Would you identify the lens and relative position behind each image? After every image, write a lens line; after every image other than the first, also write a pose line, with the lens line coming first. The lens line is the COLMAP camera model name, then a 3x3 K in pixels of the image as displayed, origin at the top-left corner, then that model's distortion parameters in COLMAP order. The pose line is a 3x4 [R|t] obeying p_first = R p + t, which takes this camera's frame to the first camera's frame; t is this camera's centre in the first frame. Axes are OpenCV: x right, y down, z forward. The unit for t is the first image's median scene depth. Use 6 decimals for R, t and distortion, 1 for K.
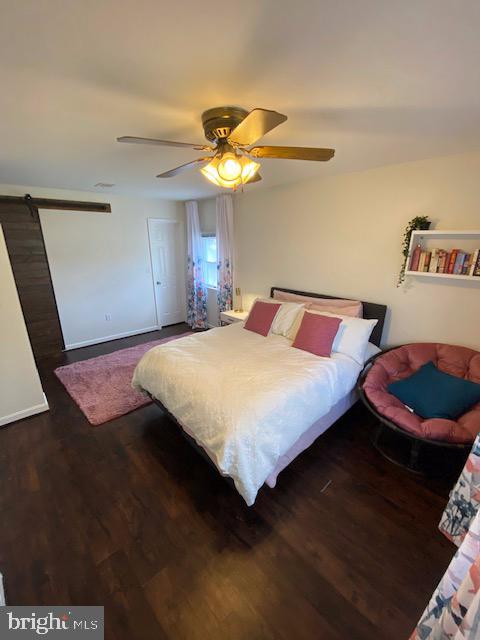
lens RADIAL K [[266.5, 0, 240.0], [0, 266.5, 320.0], [0, 0, 1]] dist [0.000783, -0.011850]
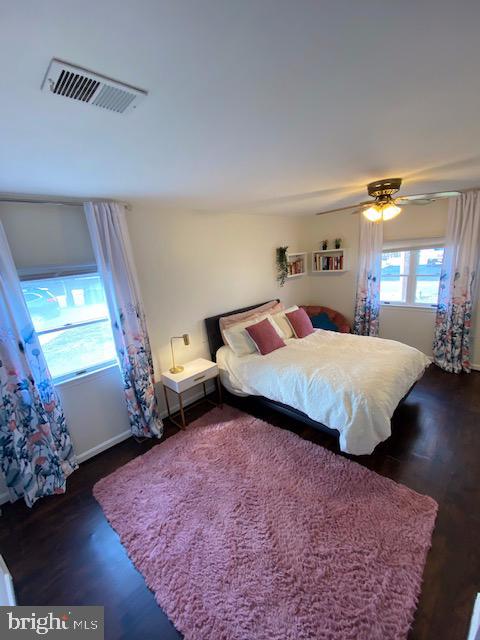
lens RADIAL K [[266.5, 0, 240.0], [0, 266.5, 320.0], [0, 0, 1]] dist [0.000783, -0.011850]
pose [[-0.055656, -0.205991, 0.976970, -0.836882], [0.375087, 0.902503, 0.211657, -0.299402], [-0.925317, 0.378229, 0.027035, 0.981263]]
